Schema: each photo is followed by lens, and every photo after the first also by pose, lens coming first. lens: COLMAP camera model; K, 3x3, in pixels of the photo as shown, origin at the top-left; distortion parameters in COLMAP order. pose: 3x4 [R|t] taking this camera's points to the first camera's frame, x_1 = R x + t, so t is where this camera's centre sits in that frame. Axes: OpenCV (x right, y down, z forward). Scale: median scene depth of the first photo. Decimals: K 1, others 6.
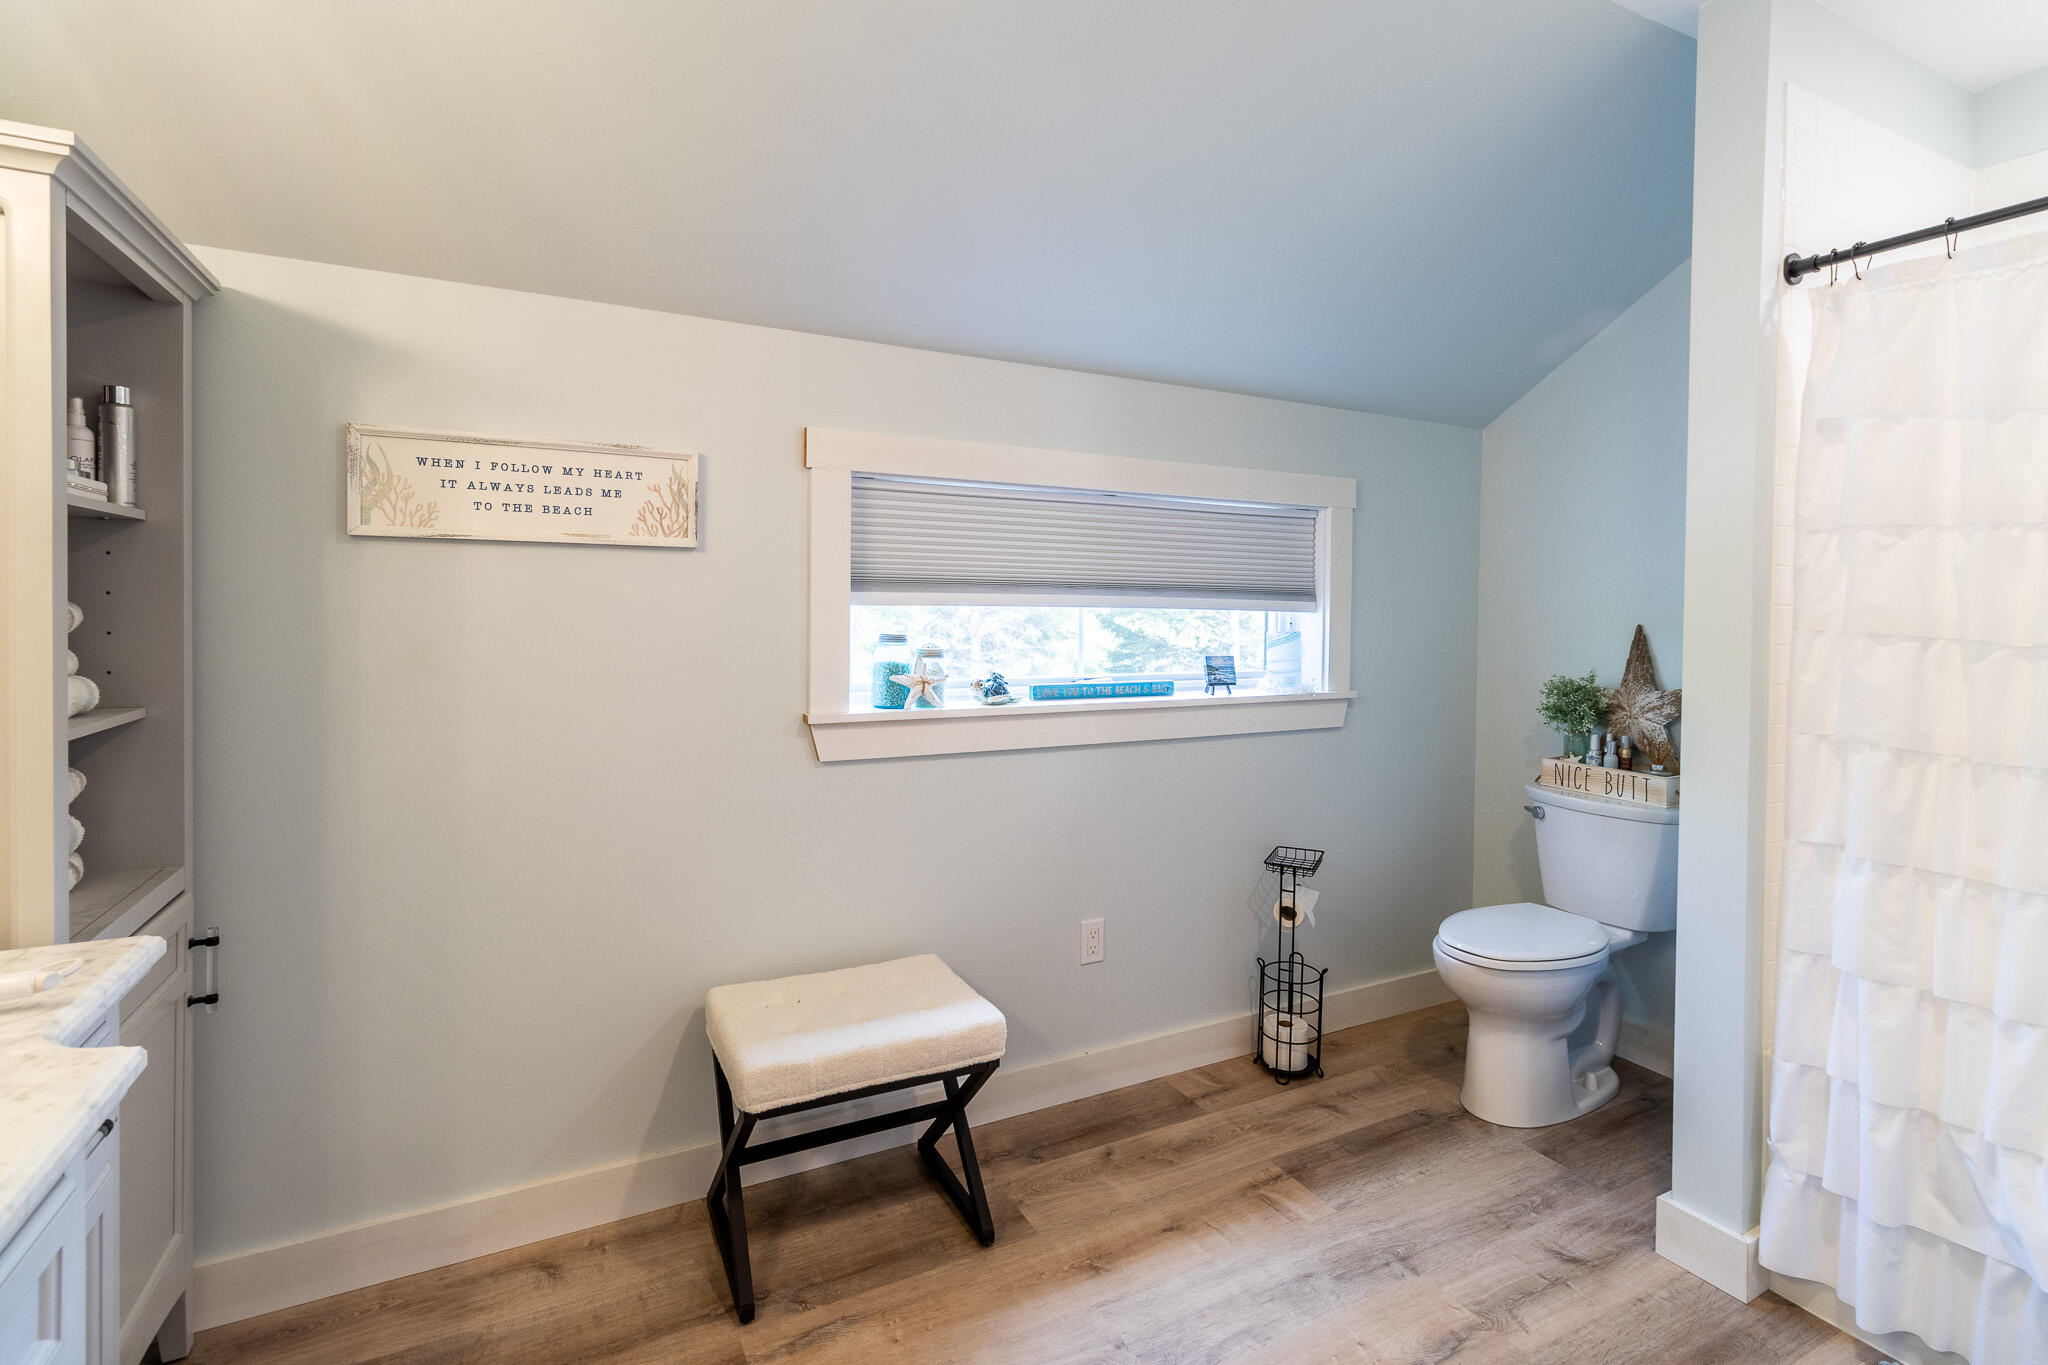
lens RADIAL K [[982.1, 0, 1047.6], [0, 982.1, 617.6], [0, 0, 1]] dist [0.001221, 0.001939]
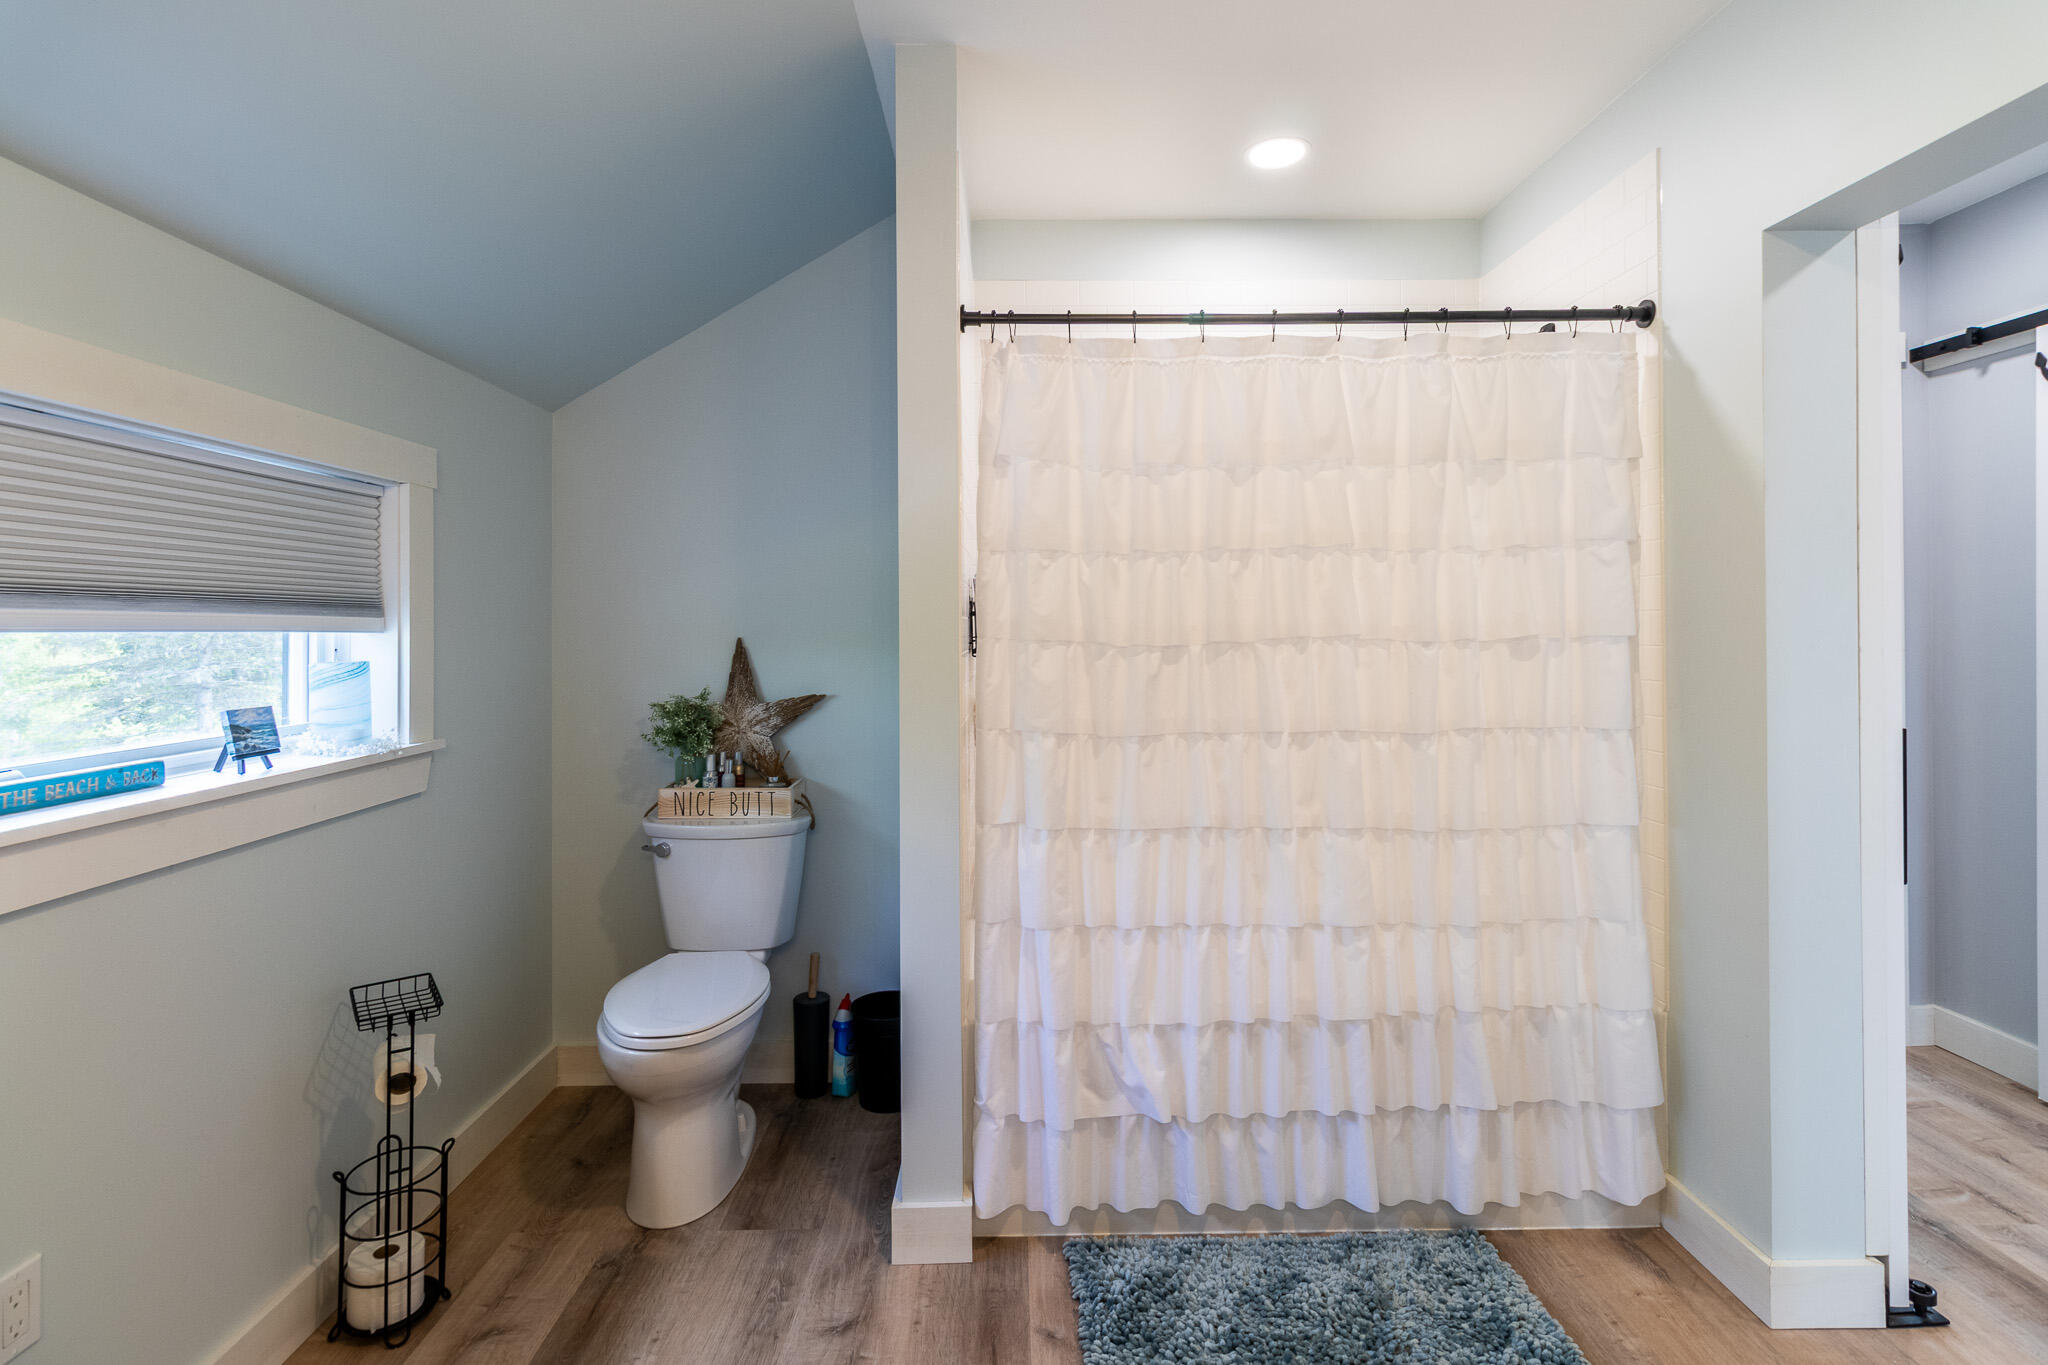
lens RADIAL K [[982.1, 0, 1021.8], [0, 982.1, 617.5], [0, 0, 1]] dist [0.001221, 0.001939]
pose [[0.457895, -0.008555, 0.888965, -0.156837], [0.021078, 0.999777, -0.001235, -0.006422], [-0.888756, 0.019304, 0.457974, 0.316948]]
